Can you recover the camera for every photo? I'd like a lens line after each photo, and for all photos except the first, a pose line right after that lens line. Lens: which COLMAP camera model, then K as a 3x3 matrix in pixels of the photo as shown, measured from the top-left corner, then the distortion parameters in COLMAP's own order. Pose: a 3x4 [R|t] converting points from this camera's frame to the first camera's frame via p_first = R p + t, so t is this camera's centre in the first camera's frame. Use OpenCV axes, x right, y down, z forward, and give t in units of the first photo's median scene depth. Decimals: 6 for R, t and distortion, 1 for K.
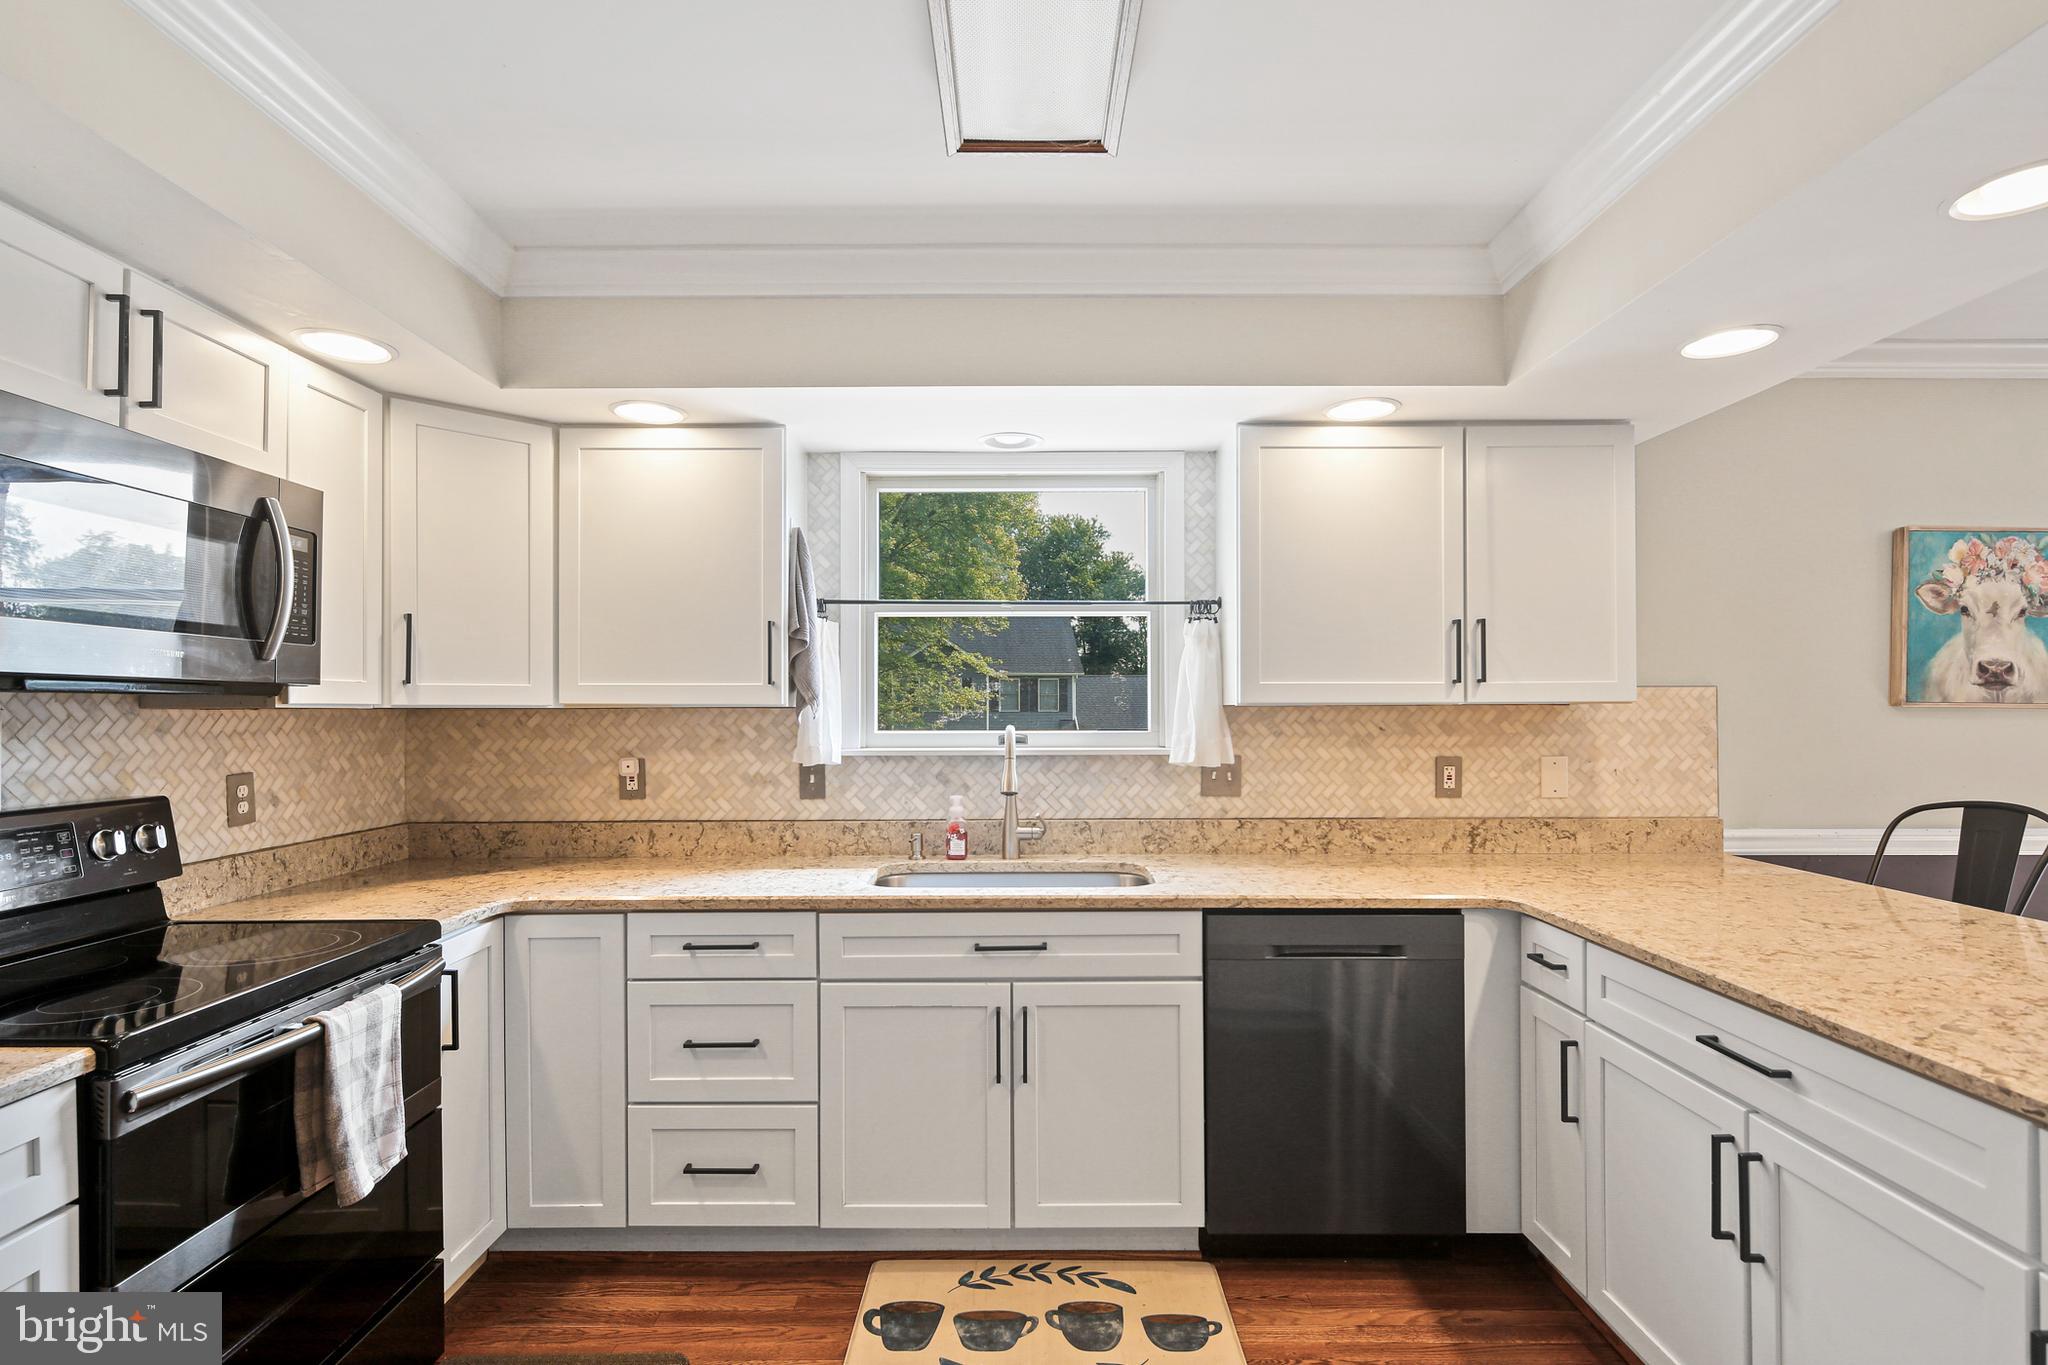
lens RADIAL K [[992.2, 0, 1015.0], [0, 992.2, 702.0], [0, 0, 1]] dist [0.001372, -0.000609]
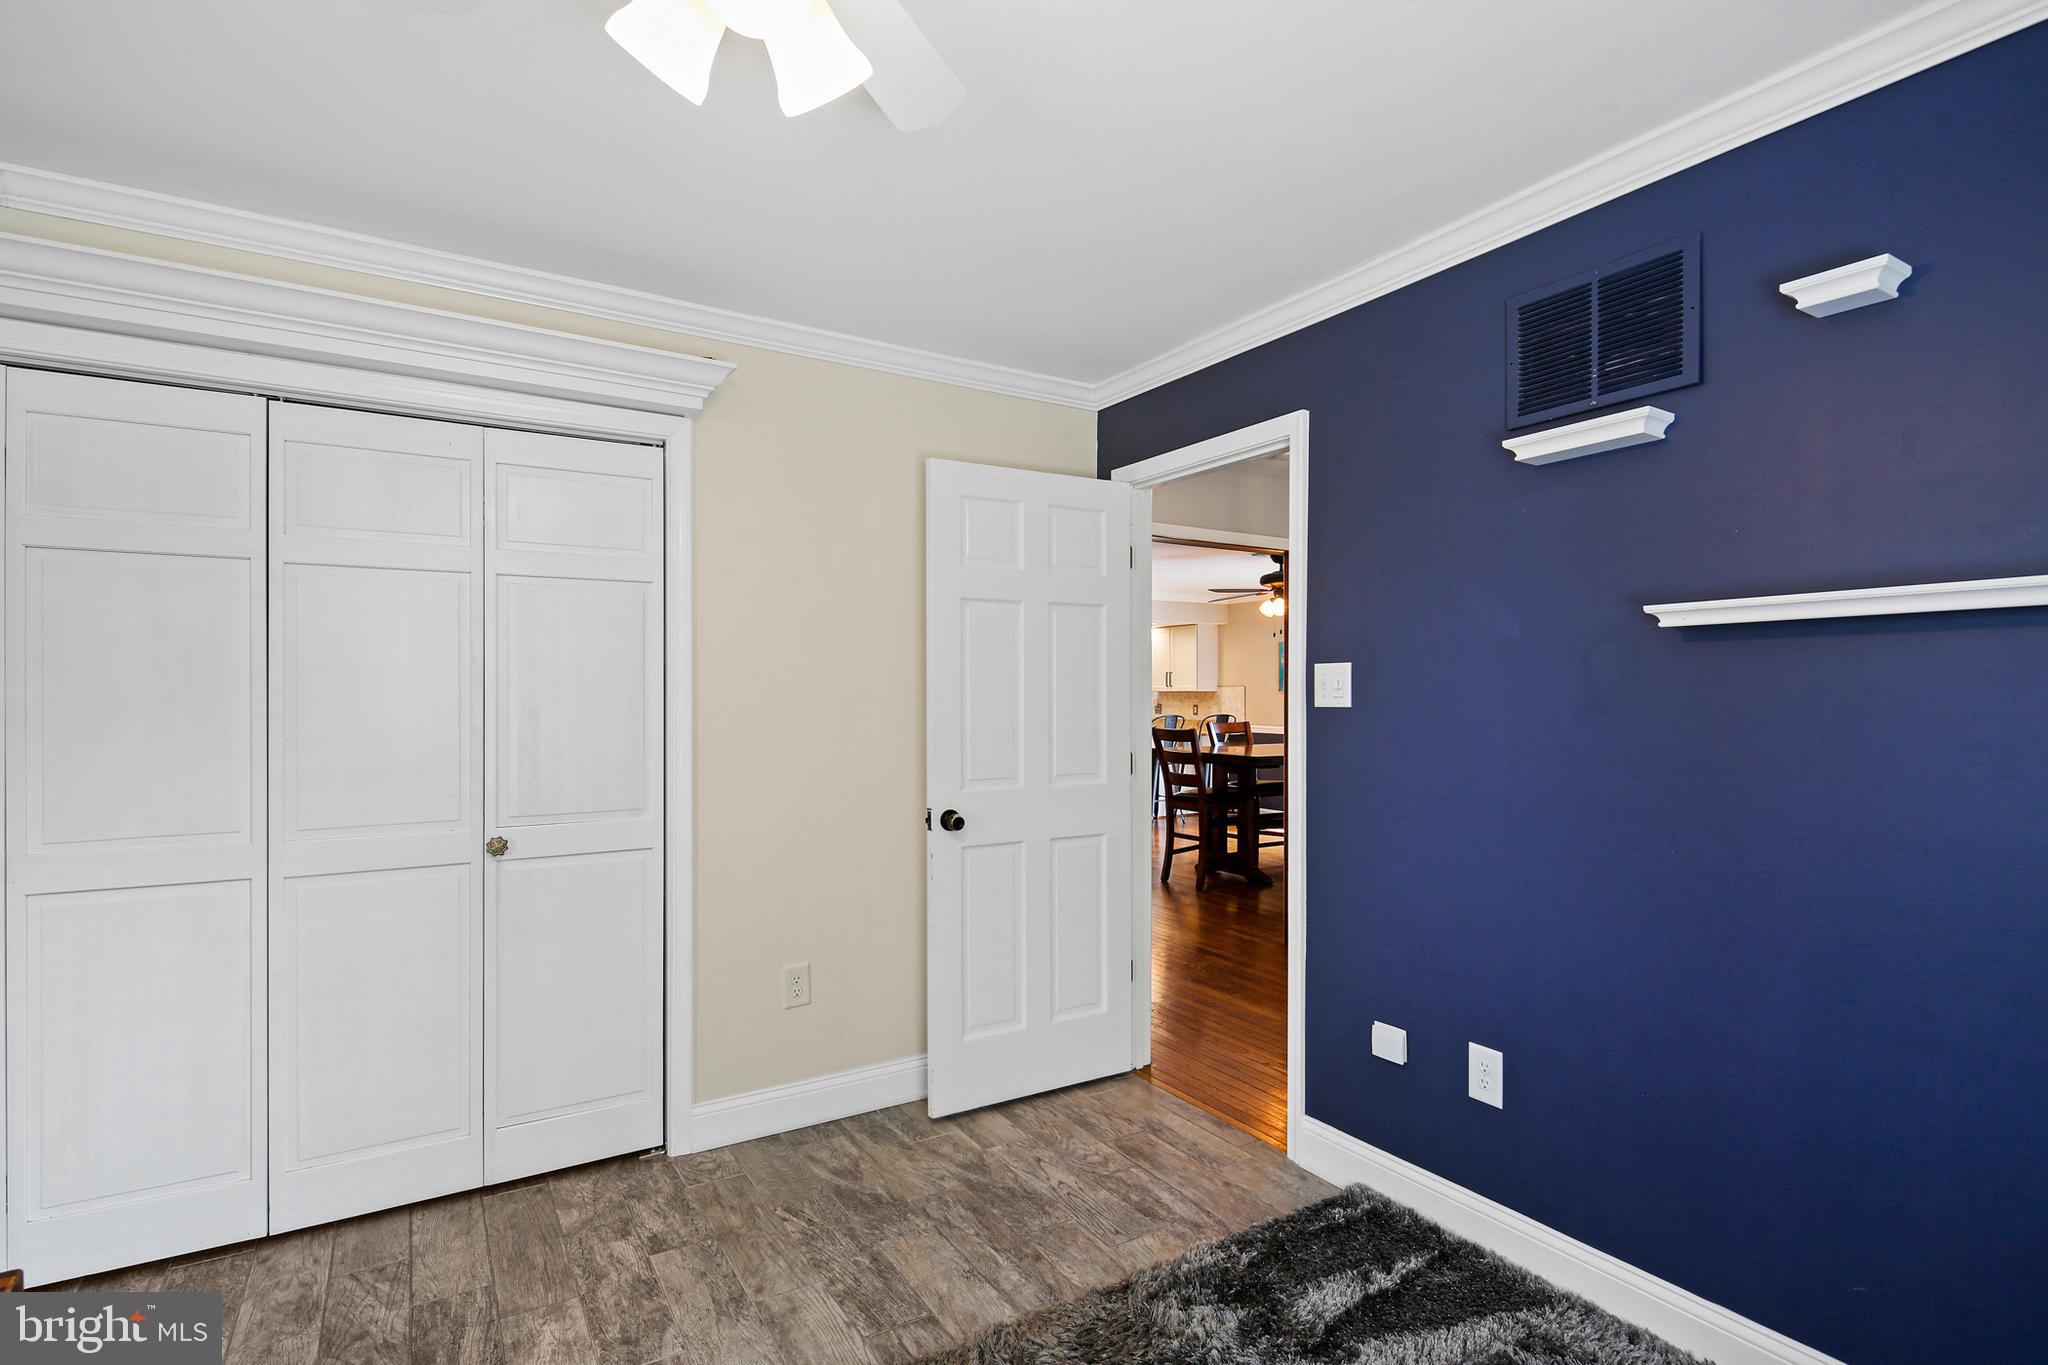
lens RADIAL K [[989.9, 0, 1026.4], [0, 989.9, 704.7], [0, 0, 1]] dist [0.000236, -0.000434]
pose [[0.522994, 0.010708, -0.852269, 3.483368], [0.008045, 0.999815, 0.017498, -0.018859], [0.852298, -0.016008, 0.522811, -1.646817]]
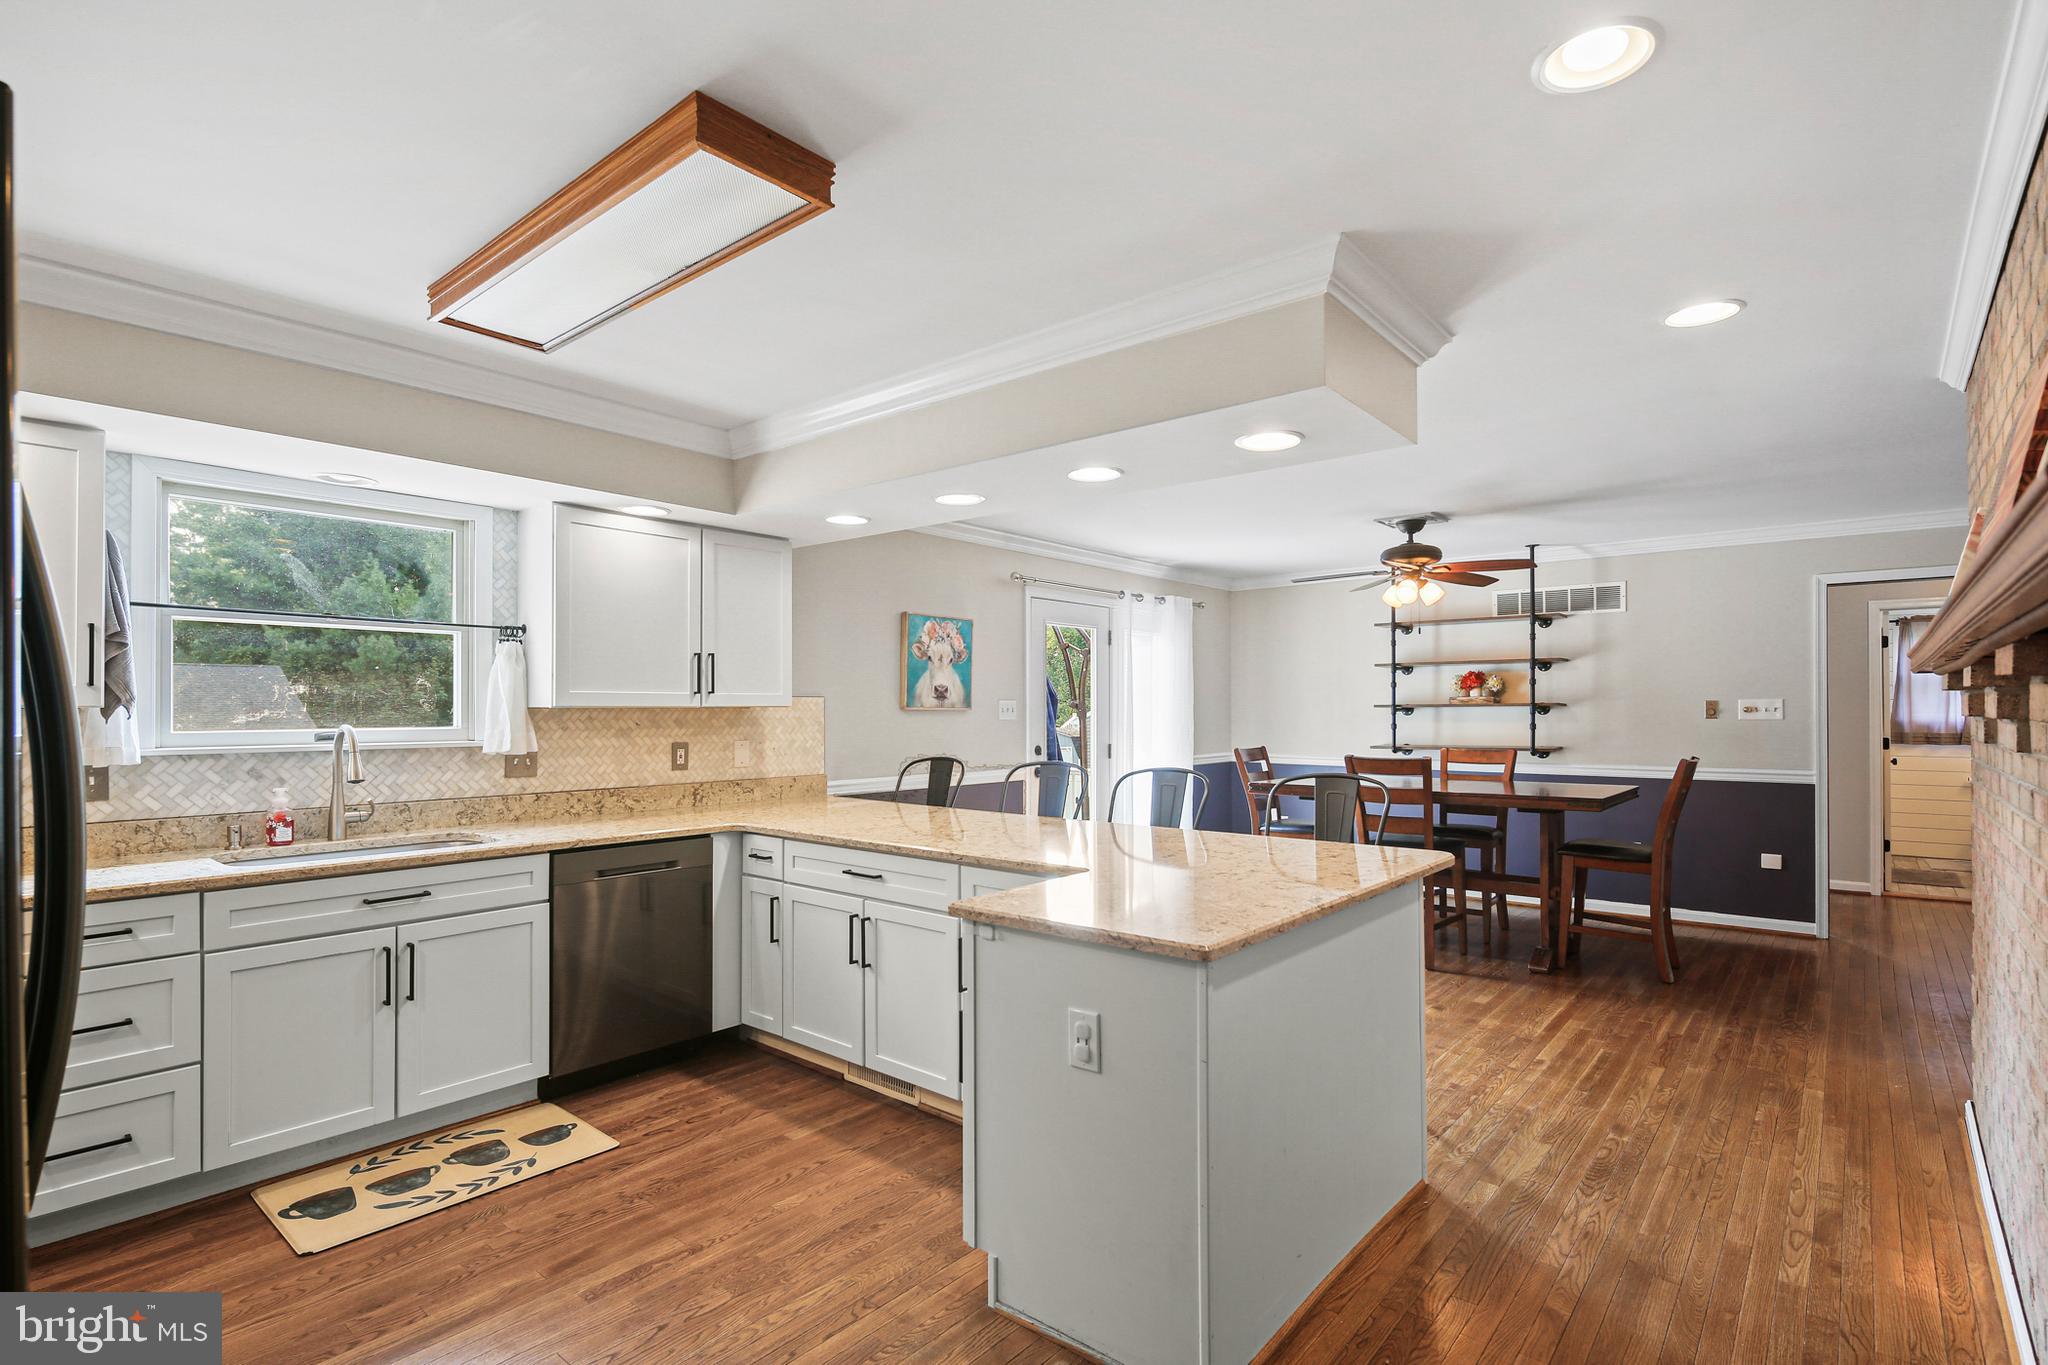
lens RADIAL K [[989.9, 0, 1026.4], [0, 989.9, 704.7], [0, 0, 1]] dist [0.000236, -0.000434]
pose [[0.638888, 0.005316, 0.769281, -0.375676], [-0.008975, 0.999960, 0.000544, -0.006899], [-0.769247, -0.007252, 0.638910, -0.346308]]
